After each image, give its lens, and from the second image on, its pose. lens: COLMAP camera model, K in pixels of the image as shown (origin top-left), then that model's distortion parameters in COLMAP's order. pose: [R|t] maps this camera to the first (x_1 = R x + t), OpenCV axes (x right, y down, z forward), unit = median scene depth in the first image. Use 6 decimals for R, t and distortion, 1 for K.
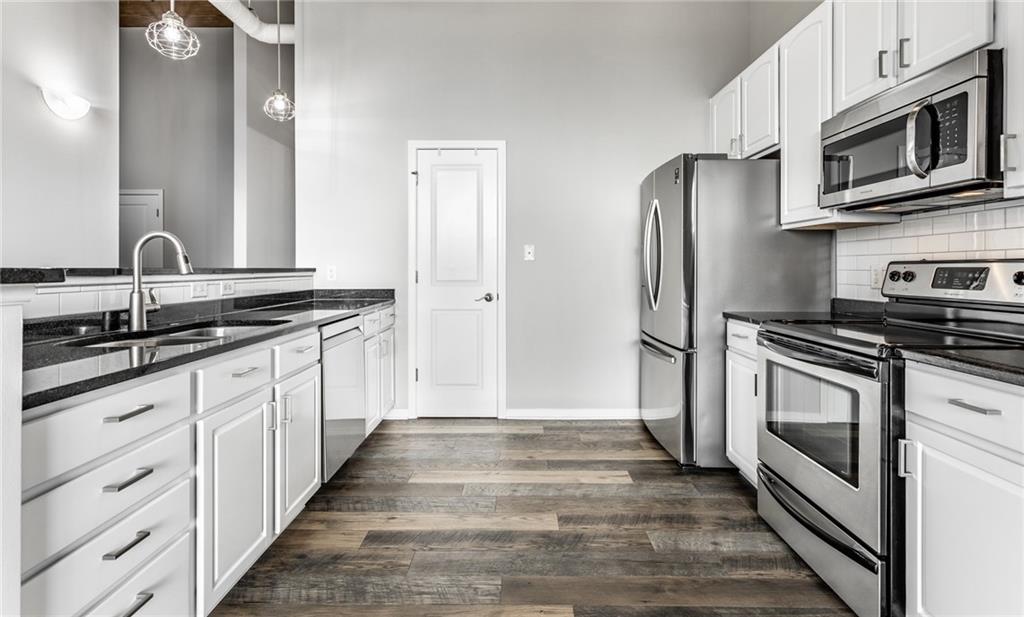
lens RADIAL K [[484.6, 0, 517.1], [0, 484.6, 271.0], [0, 0, 1]] dist [-0.021737, 0.000455]
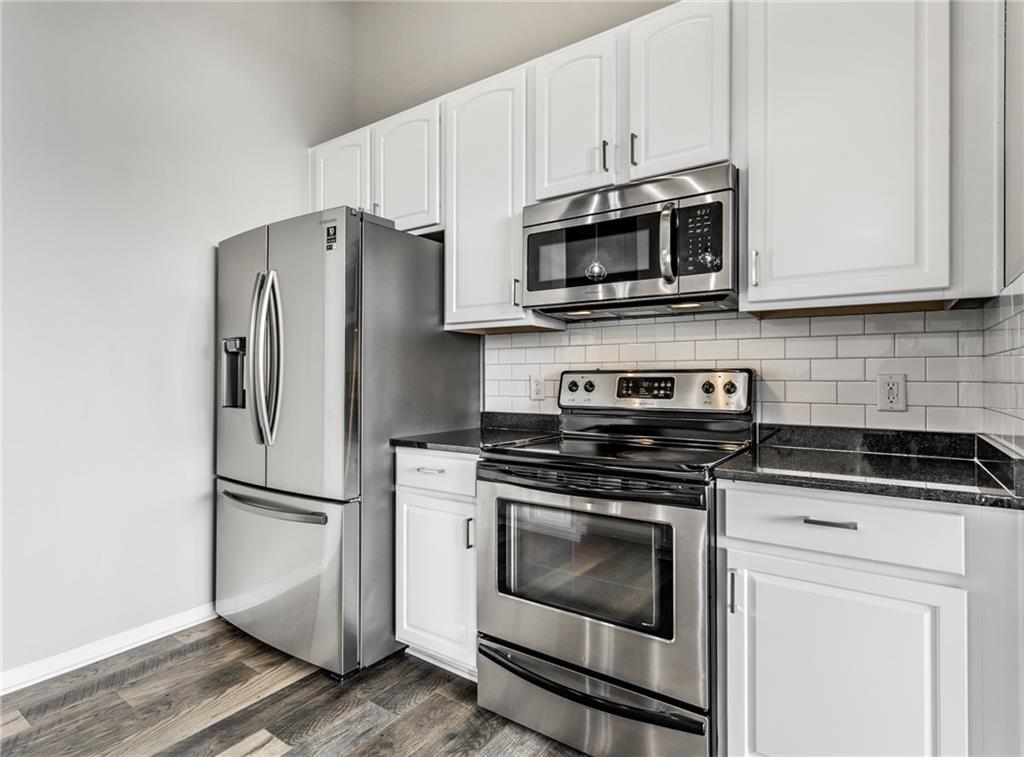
lens RADIAL K [[544.9, 0, 496.6], [0, 544.9, 374.8], [0, 0, 1]] dist [0.003815, -0.000400]
pose [[0.582933, 0.004026, 0.812510, -0.175092], [0.004517, 0.999956, -0.008196, -0.003927], [-0.812507, 0.008448, 0.582890, 0.477985]]
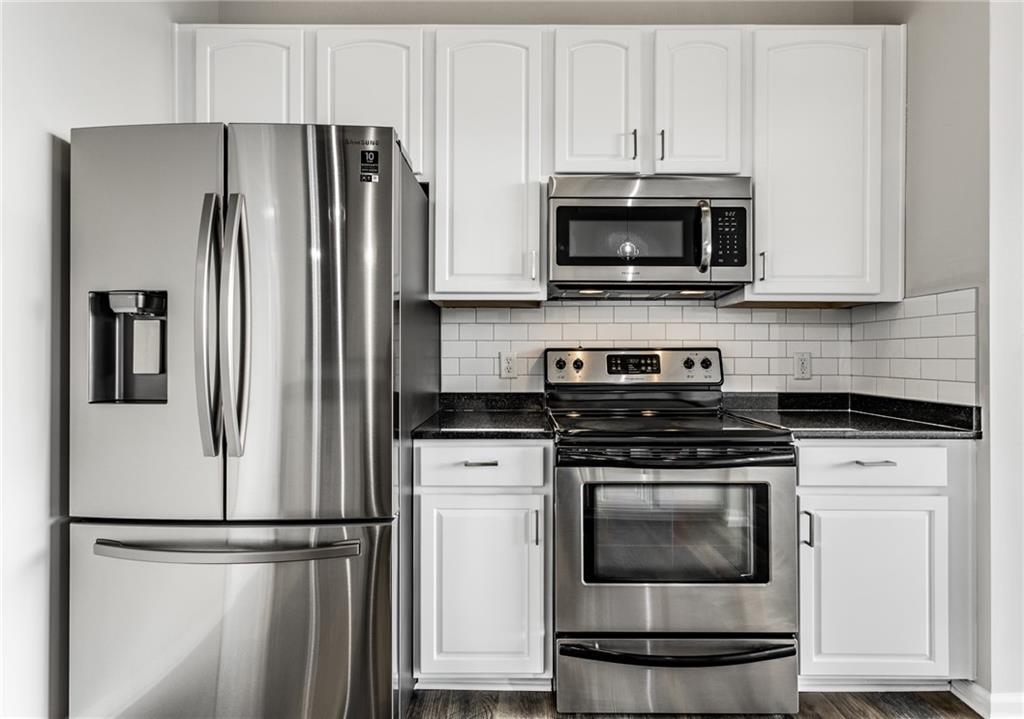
lens RADIAL K [[510.6, 0, 510.9], [0, 510.6, 356.2], [0, 0, 1]] dist [0.003586, 0.000956]
pose [[0.002155, -0.000540, 0.999998, -0.229629], [0.005401, 0.999985, 0.000528, -0.005185], [-0.999983, 0.005400, 0.002158, 1.068313]]
